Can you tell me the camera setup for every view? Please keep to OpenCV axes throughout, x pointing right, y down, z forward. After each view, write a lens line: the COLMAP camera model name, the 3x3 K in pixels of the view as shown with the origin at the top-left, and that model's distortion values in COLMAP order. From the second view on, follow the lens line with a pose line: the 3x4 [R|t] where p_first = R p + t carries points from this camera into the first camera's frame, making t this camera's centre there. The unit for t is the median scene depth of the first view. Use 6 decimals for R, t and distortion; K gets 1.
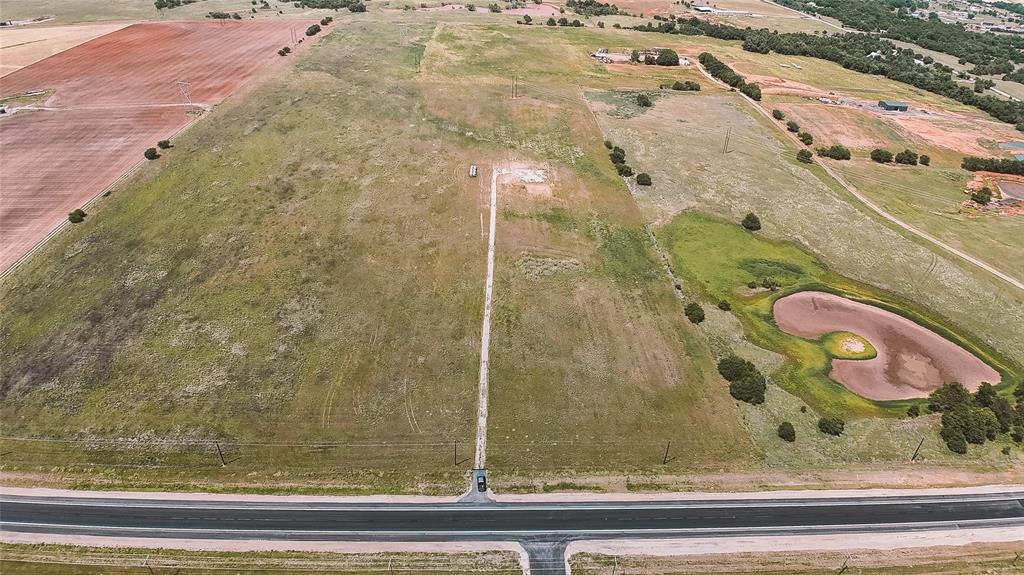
lens RADIAL K [[597.1, 0, 512.0], [0, 597.1, 287.5], [0, 0, 1]] dist [-0.040531, -0.038544]
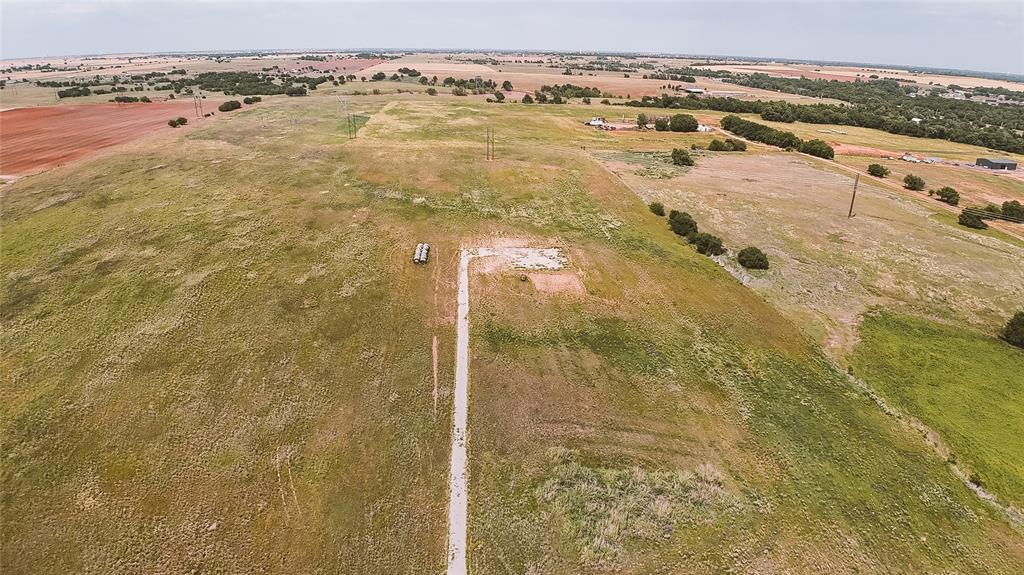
lens RADIAL K [[597.1, 0, 512.0], [0, 597.1, 287.5], [0, 0, 1]] dist [-0.040531, -0.038544]
pose [[0.998171, -0.033289, 0.050469, -0.014753], [0.042294, 0.980980, -0.189444, -0.066550], [-0.043202, 0.191232, 0.980594, 0.500195]]
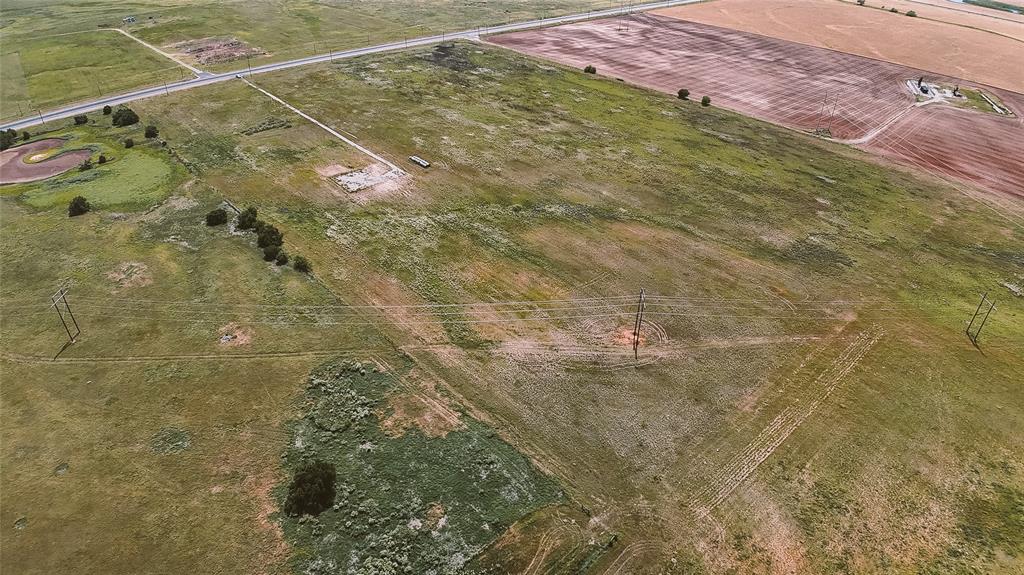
lens RADIAL K [[597.1, 0, 512.0], [0, 597.1, 287.5], [0, 0, 1]] dist [-0.040531, -0.038544]
pose [[-0.757756, 0.338855, -0.557658, 0.374034], [-0.386617, 0.455313, 0.802008, -0.850422], [0.525673, 0.823327, -0.214009, 1.397166]]
